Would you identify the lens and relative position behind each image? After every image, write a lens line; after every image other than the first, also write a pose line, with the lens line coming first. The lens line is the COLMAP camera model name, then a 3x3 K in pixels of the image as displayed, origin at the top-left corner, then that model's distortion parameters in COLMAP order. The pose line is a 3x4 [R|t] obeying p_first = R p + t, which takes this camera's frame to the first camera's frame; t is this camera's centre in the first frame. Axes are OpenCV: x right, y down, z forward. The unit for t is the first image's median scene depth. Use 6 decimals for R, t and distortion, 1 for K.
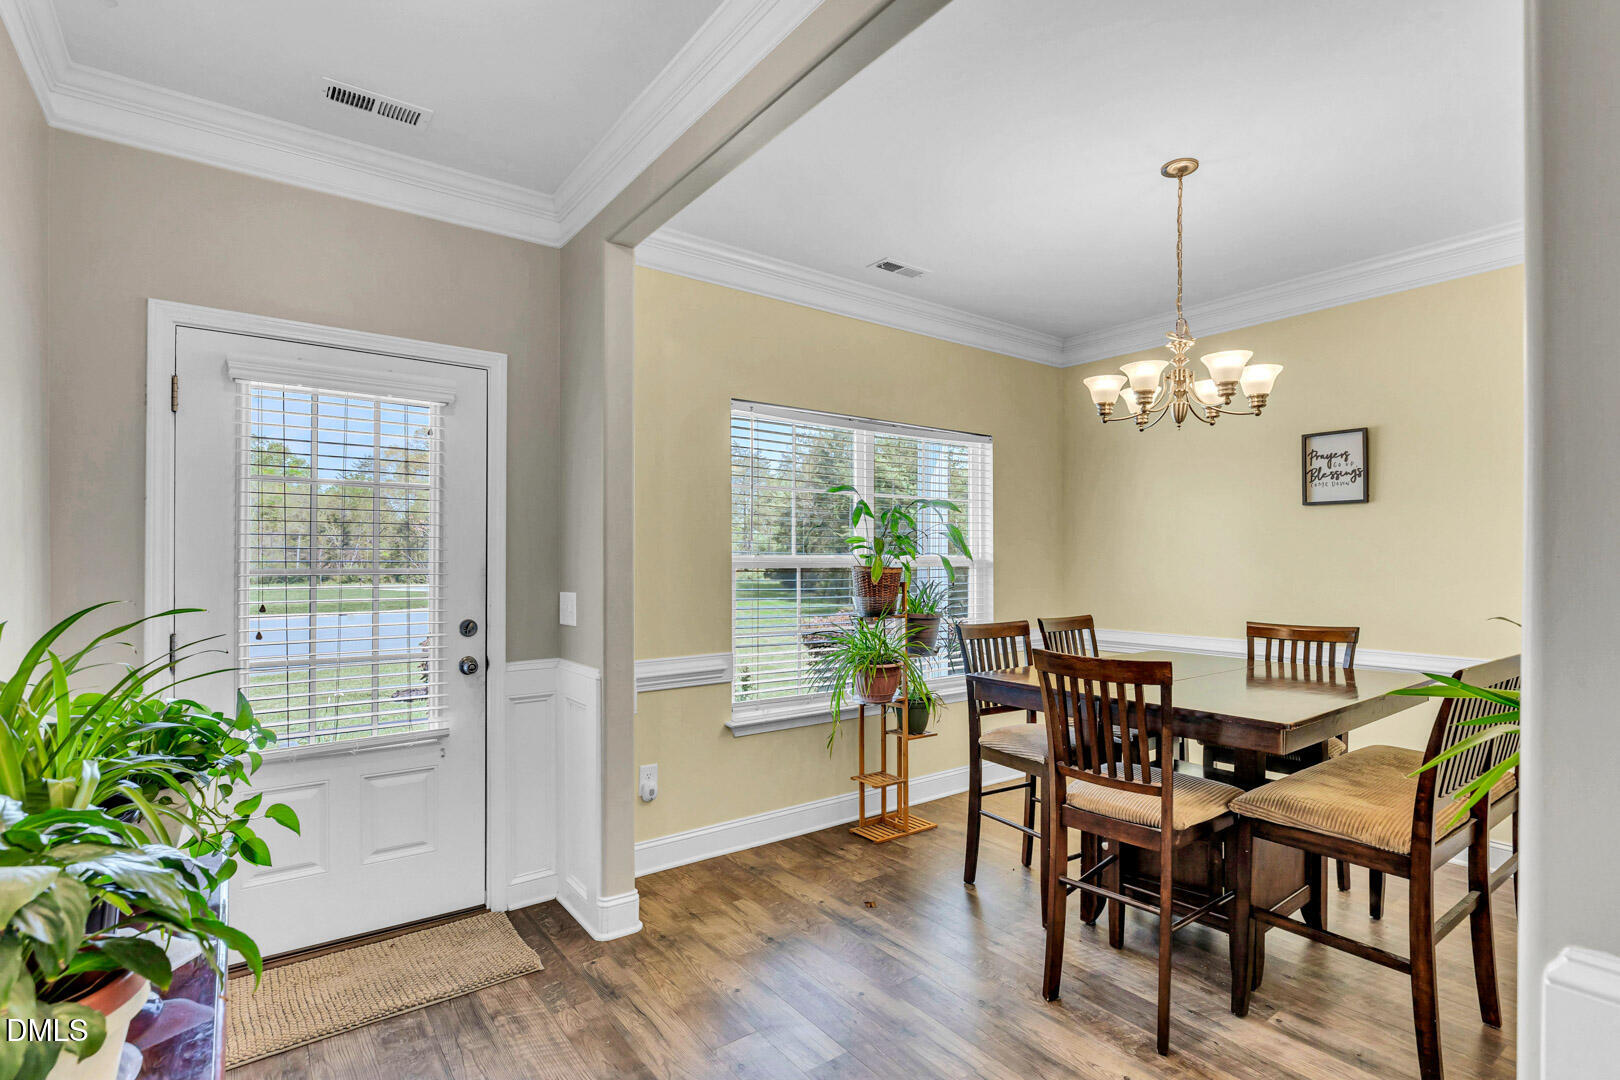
lens RADIAL K [[747.2, 0, 807.8], [0, 747.2, 552.3], [0, 0, 1]] dist [0.001318, -0.001107]
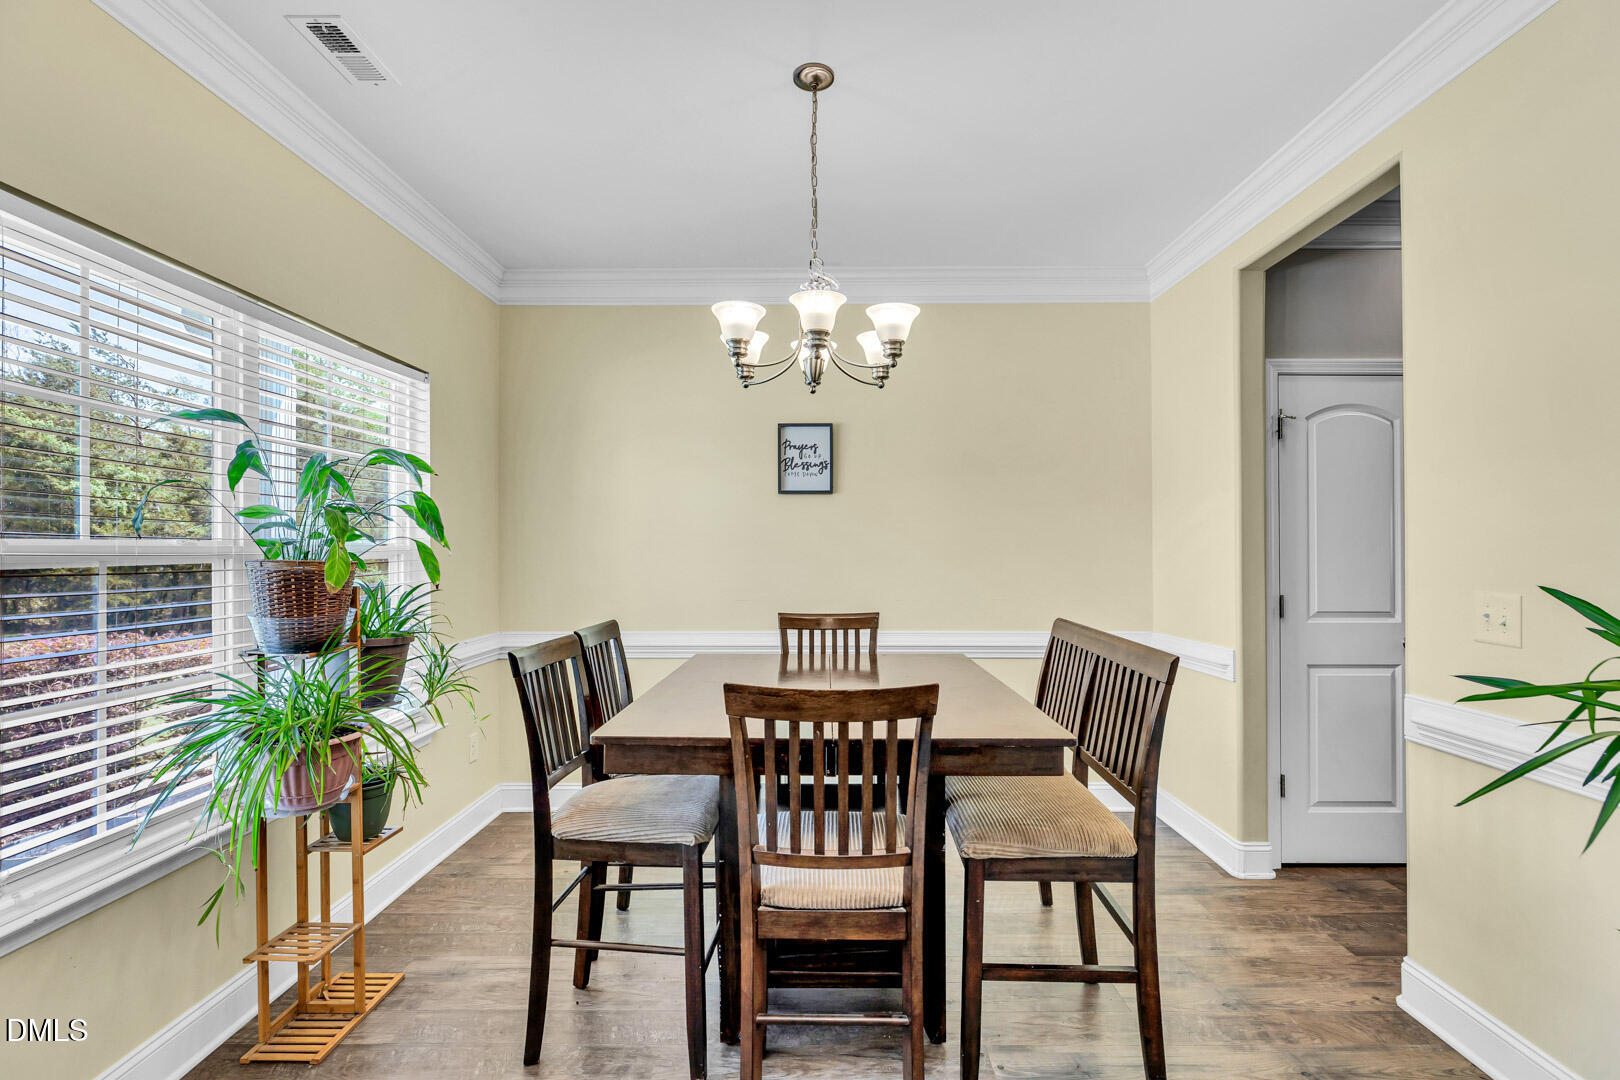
lens RADIAL K [[747.2, 0, 804.2], [0, 747.2, 538.4], [0, 0, 1]] dist [0.001318, -0.001107]
pose [[0.624786, 0.005991, 0.780773, -0.110961], [-0.006800, 0.999974, -0.002232, 0.000297], [-0.780766, -0.003915, 0.624811, 0.361941]]
